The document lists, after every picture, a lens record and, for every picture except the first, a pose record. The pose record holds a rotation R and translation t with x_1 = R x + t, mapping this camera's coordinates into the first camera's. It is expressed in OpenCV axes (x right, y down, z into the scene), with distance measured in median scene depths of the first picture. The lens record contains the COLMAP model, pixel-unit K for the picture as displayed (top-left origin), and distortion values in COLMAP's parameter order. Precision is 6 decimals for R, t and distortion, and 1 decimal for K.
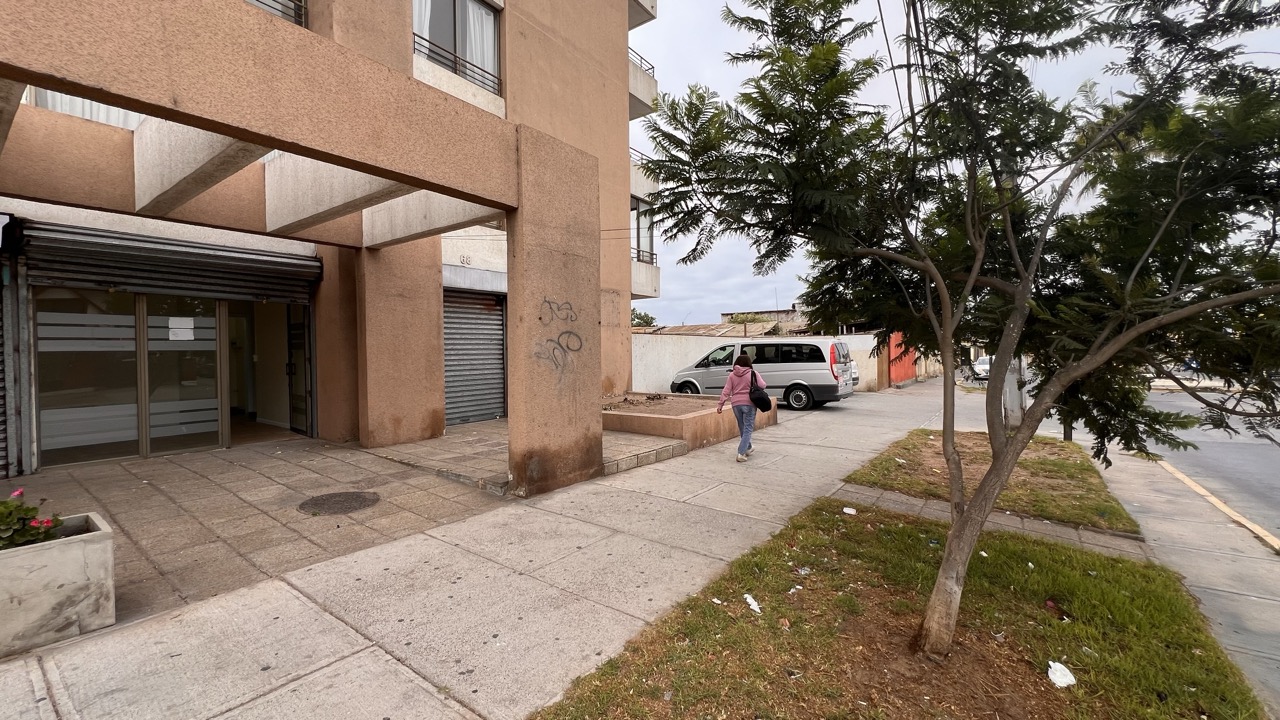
lens RADIAL K [[513.7, 0, 639.7], [0, 513.7, 356.6], [0, 0, 1]] dist [-0.002914, 0.001601]
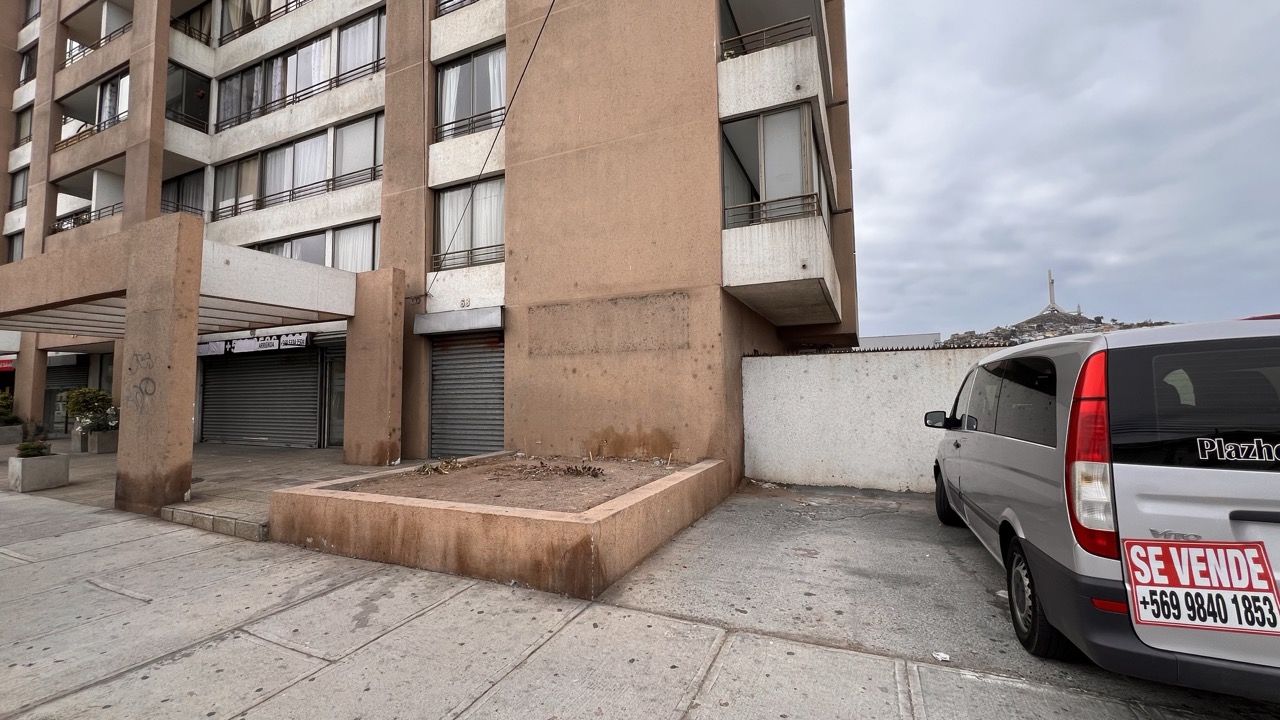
lens RADIAL K [[513.7, 0, 627.2], [0, 513.7, 355.0], [0, 0, 1]] dist [-0.002914, 0.001601]
pose [[0.197341, -0.062593, -0.978335, 1.167698], [-0.000081, 0.997959, -0.063864, -0.025751], [0.980335, 0.012682, 0.196933, 1.772746]]
